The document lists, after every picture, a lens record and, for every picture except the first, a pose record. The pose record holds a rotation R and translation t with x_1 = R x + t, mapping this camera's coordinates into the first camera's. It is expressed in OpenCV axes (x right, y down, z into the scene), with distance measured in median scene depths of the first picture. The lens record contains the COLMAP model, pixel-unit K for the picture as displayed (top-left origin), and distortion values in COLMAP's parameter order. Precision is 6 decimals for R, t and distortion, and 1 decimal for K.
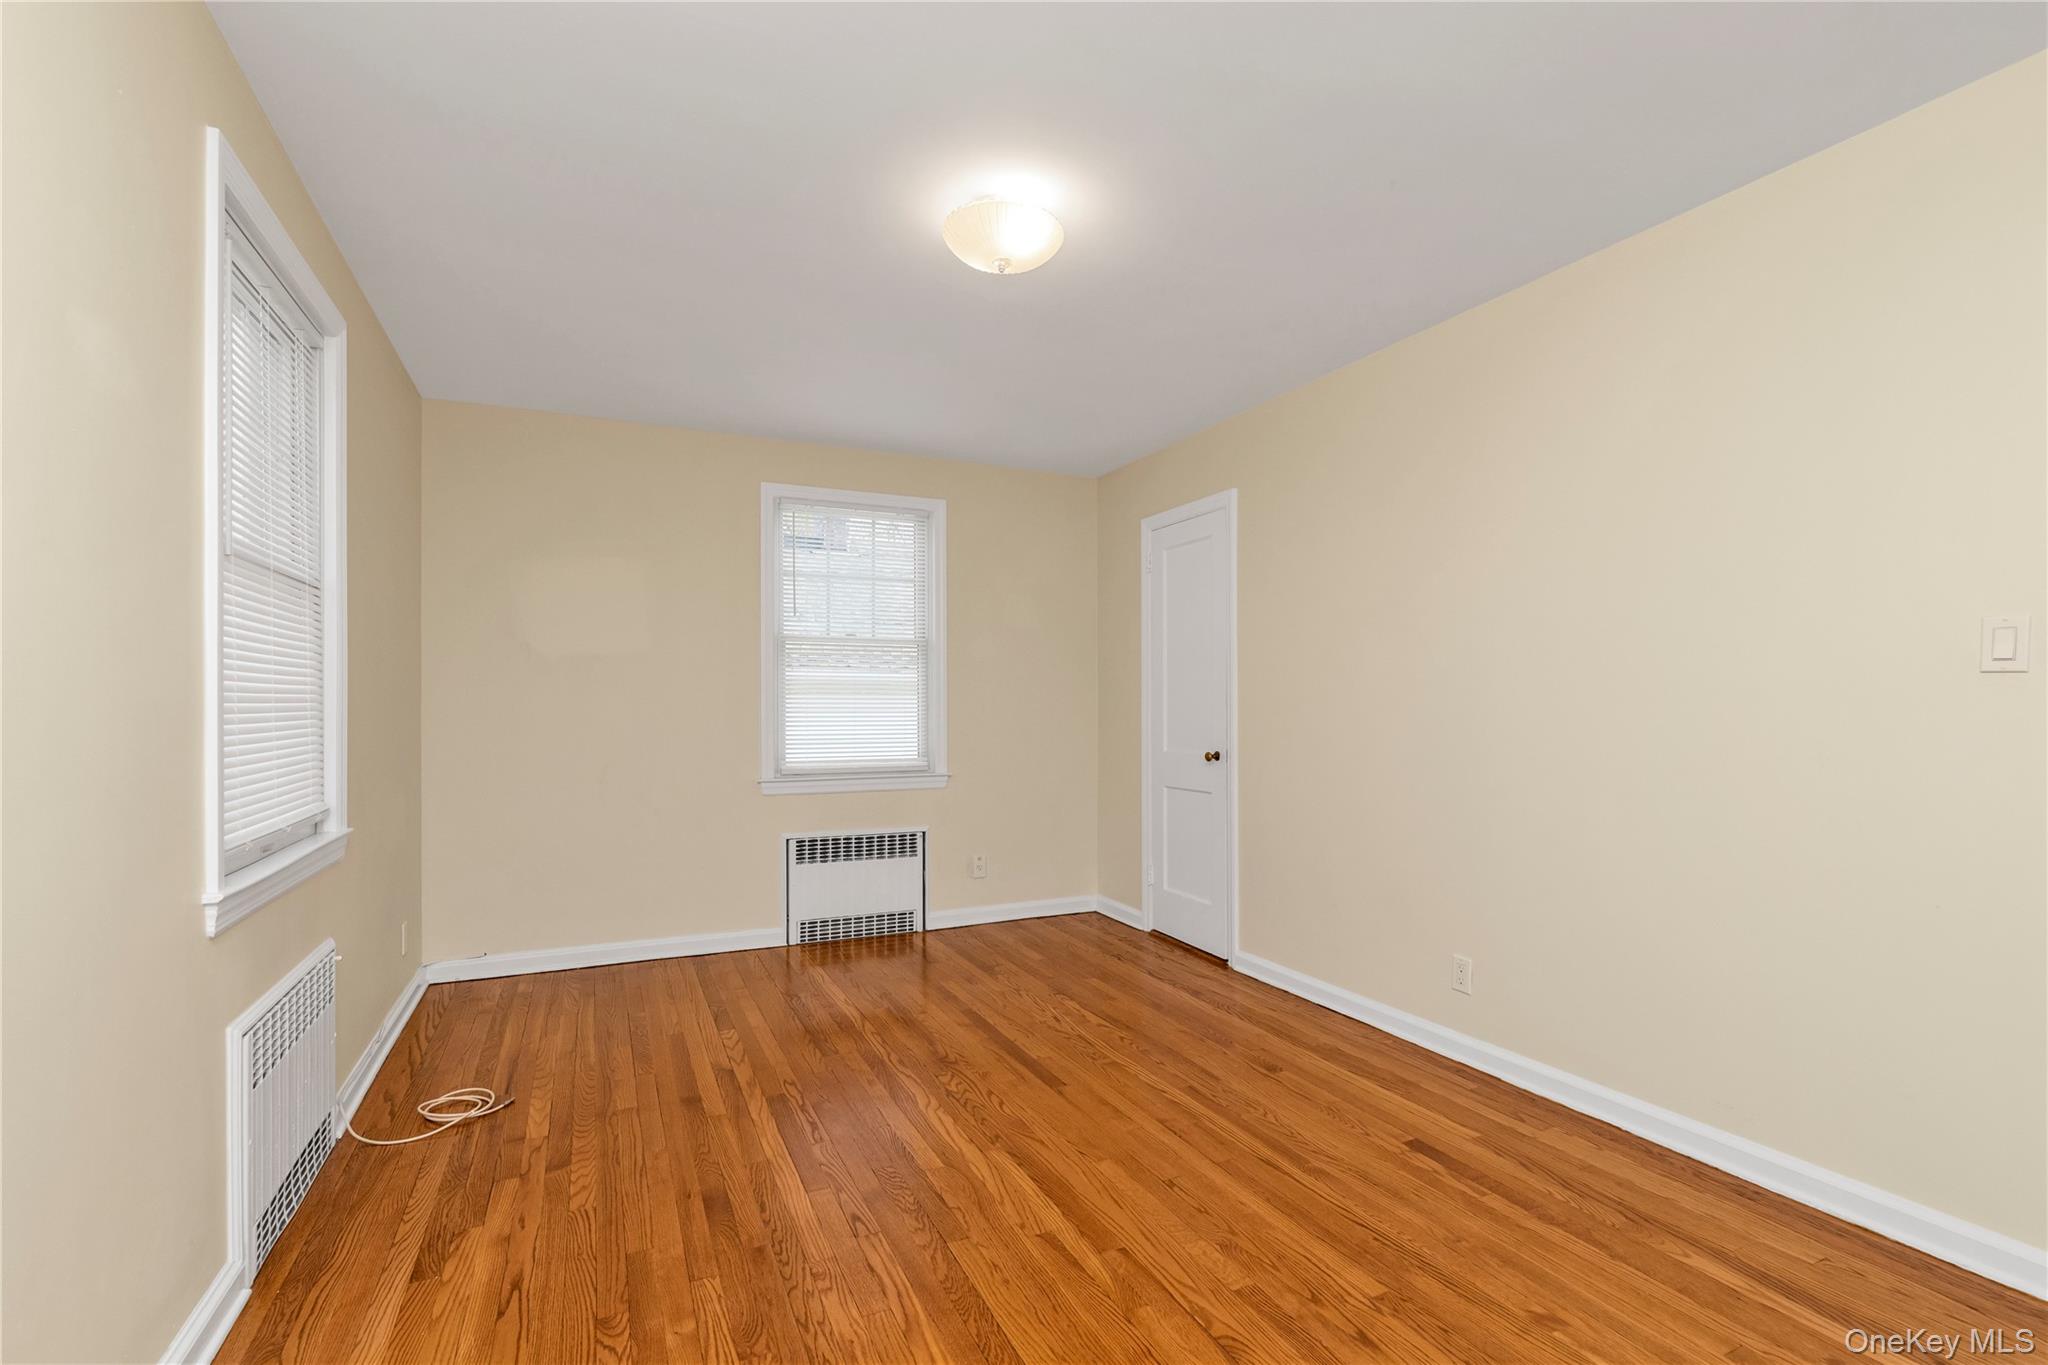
lens RADIAL K [[890.6, 0, 1020.1], [0, 890.6, 691.8], [0, 0, 1]] dist [-0.000680, -0.000349]
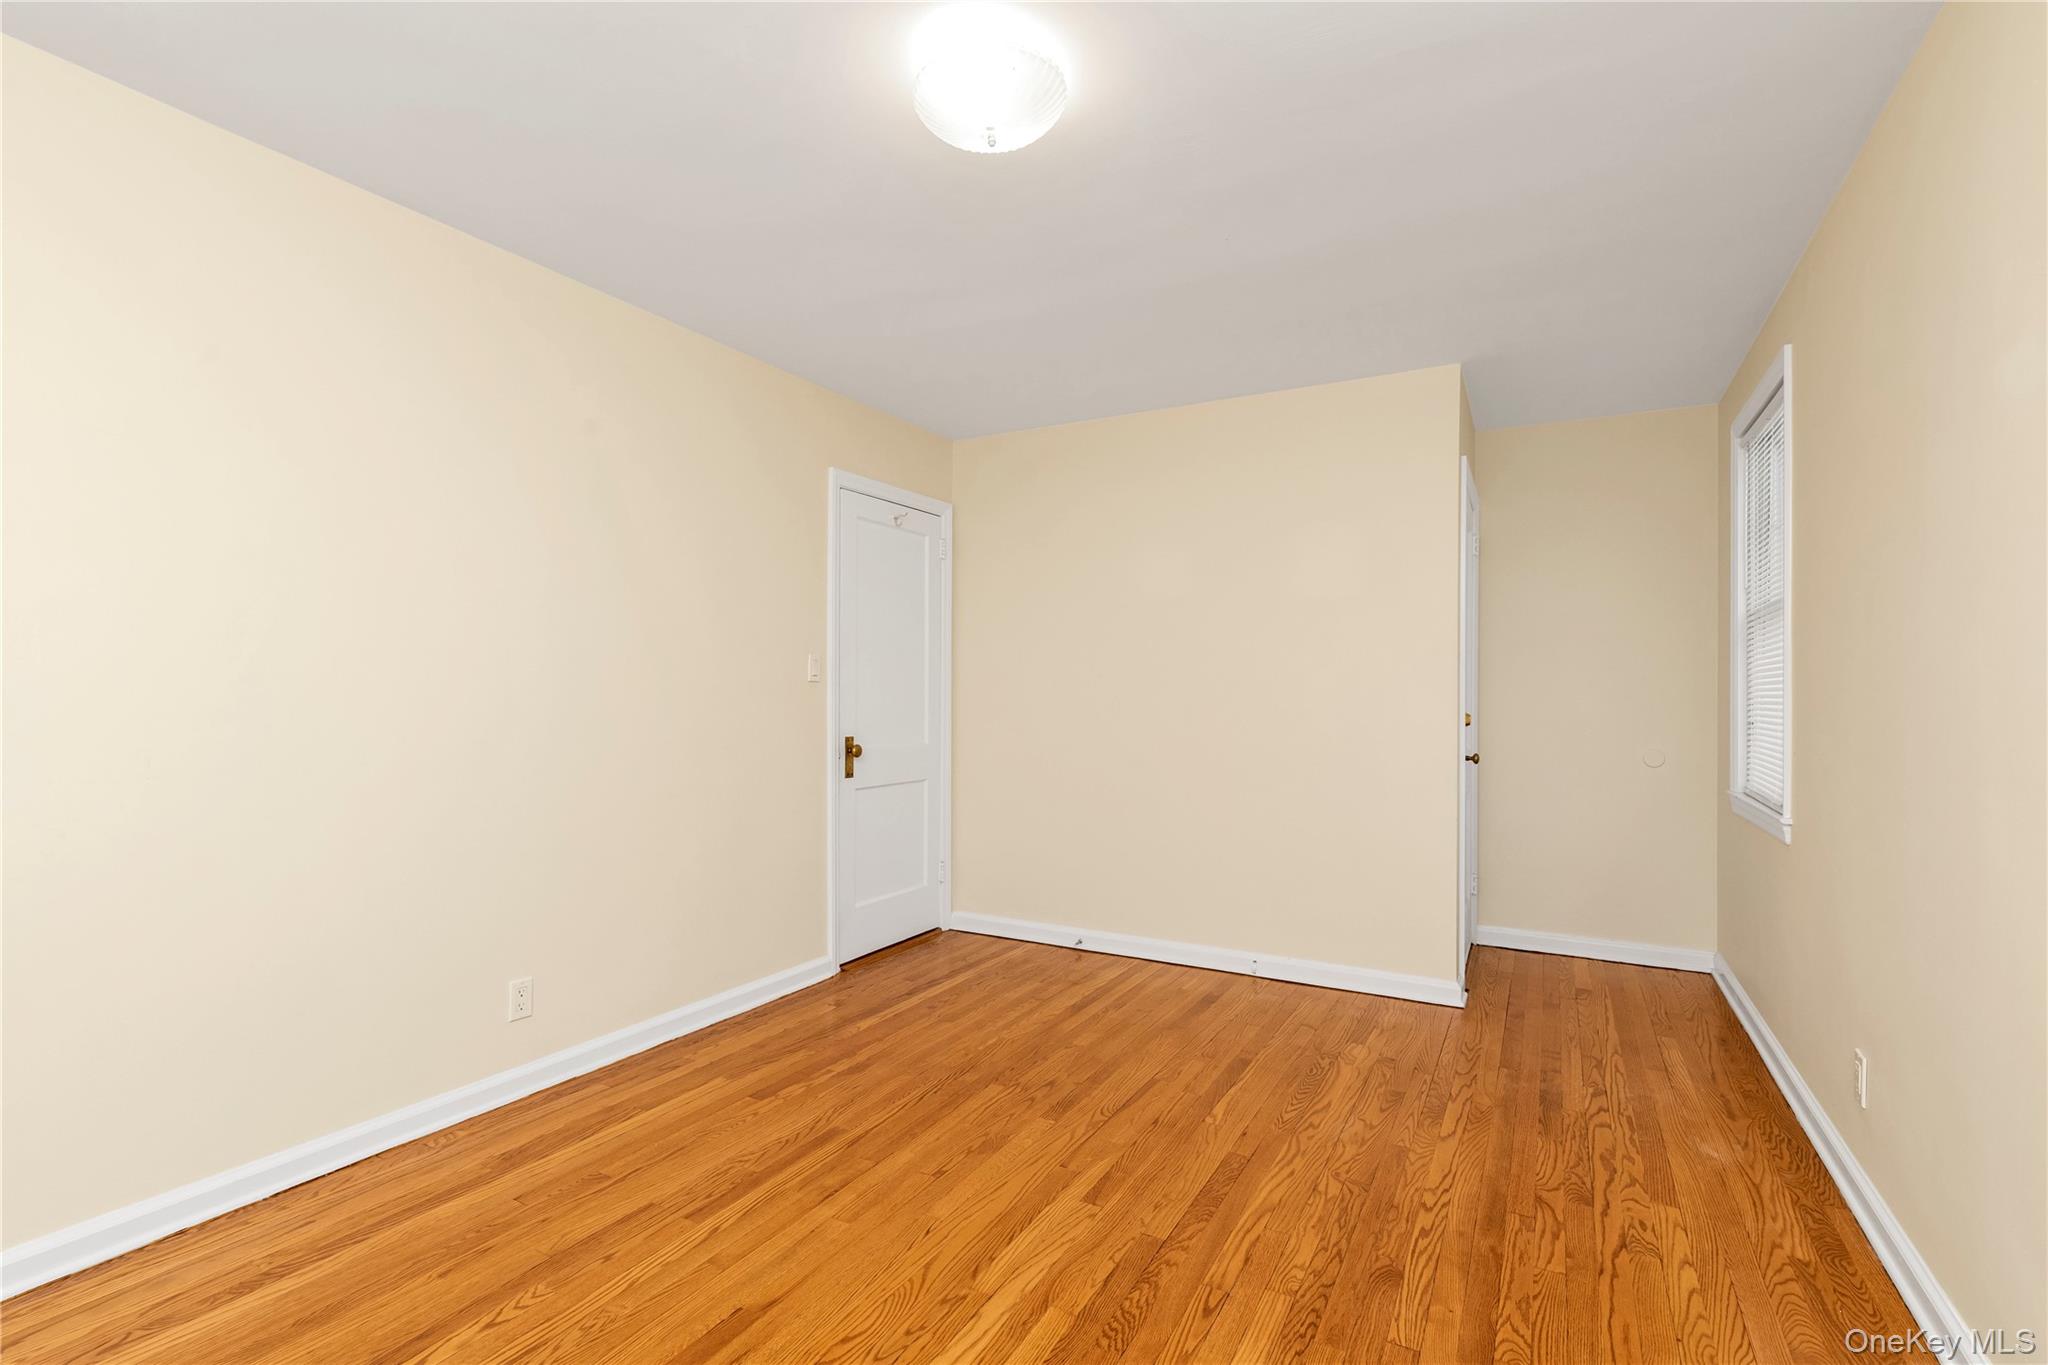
lens RADIAL K [[901.1, 0, 1024.0], [0, 901.1, 682.5], [0, 0, 1]] dist [0.000155, 0.000133]
pose [[-0.561988, 0.013134, 0.827041, -0.755958], [-0.015031, 0.999547, -0.026087, 0.024897], [-0.827009, -0.027092, -0.561536, 1.553447]]
